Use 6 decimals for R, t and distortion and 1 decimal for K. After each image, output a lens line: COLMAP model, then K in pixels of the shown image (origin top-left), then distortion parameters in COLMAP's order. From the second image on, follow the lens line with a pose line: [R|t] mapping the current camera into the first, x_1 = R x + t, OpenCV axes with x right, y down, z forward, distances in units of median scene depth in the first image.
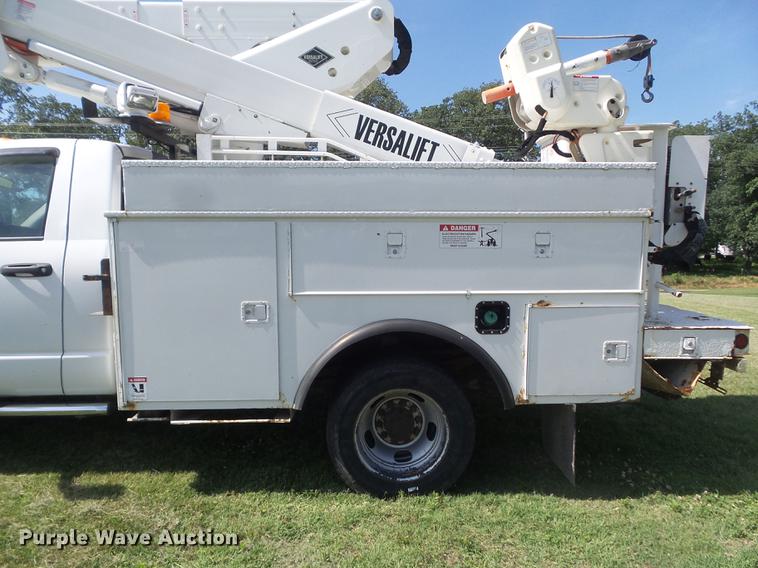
lens RADIAL K [[526.8, 0, 383.7], [0, 526.8, 284.8], [0, 0, 1]] dist [0.002108, 0.006699]
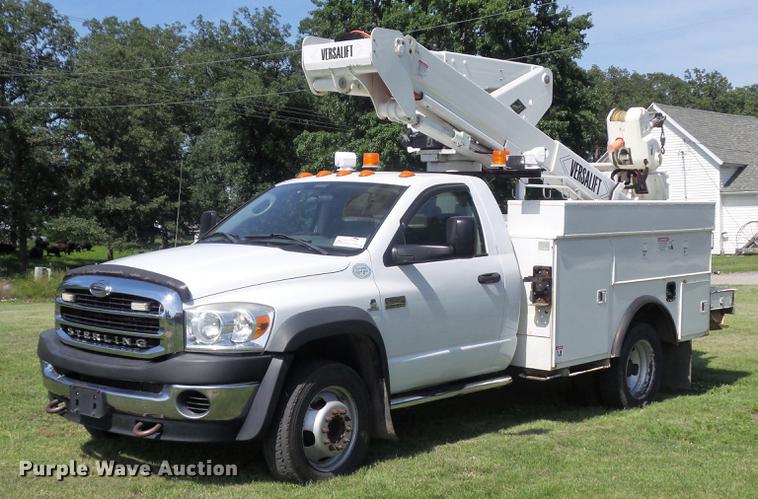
lens RADIAL K [[1050.5, 0, 381.8], [0, 1050.5, 256.3], [0, 0, 1]] dist [-0.066302, 0.000000]
pose [[0.702477, -0.036125, 0.710789, -2.750397], [0.066340, 0.997686, -0.014857, -0.060880], [-0.708608, 0.057590, 0.703248, -0.688579]]
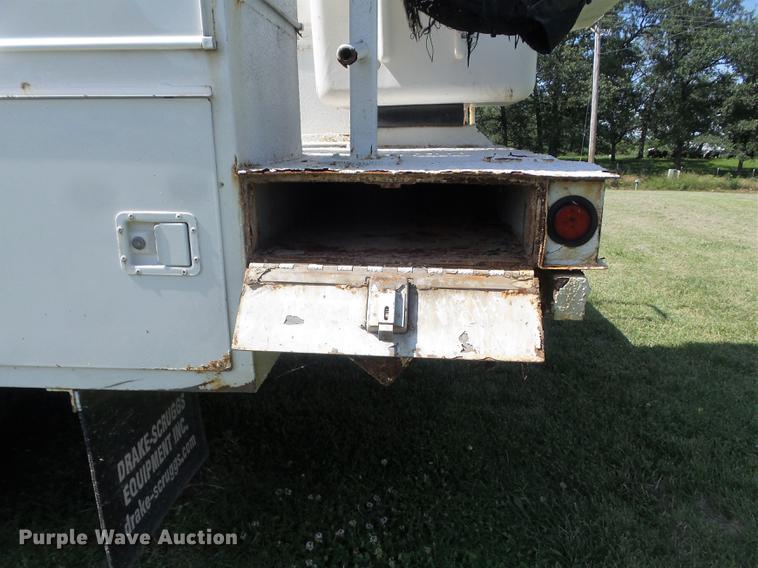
lens RADIAL K [[526.8, 0, 376.7], [0, 526.8, 285.1], [0, 0, 1]] dist [0.002108, 0.006699]
pose [[0.991762, 0.026936, -0.125229, 0.607759], [-0.006644, 0.987141, 0.159711, 0.097480], [0.127920, -0.157563, 0.979189, 0.689871]]
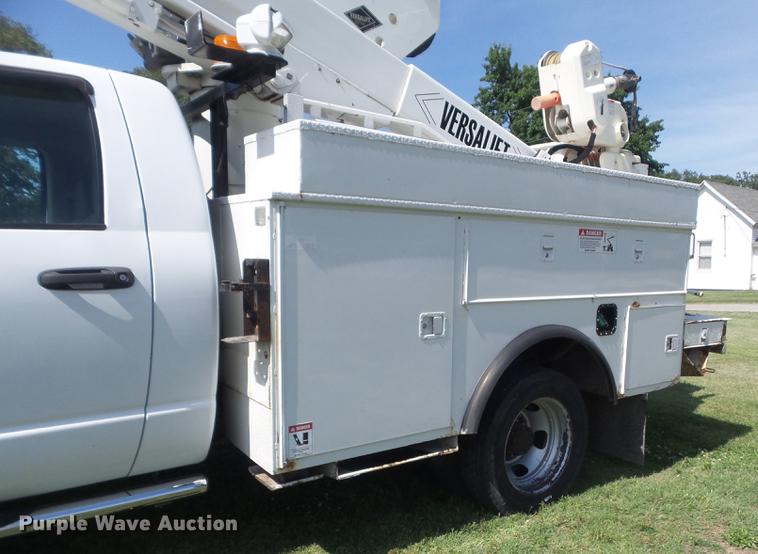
lens RADIAL K [[602.6, 0, 438.6], [0, 602.6, 325.1], [0, 0, 1]] dist [0.004905, -0.010667]
pose [[0.812822, -0.052525, 0.580140, -0.748335], [0.037143, 0.998573, 0.038369, 0.014210], [-0.581327, -0.009640, 0.813613, 0.207622]]
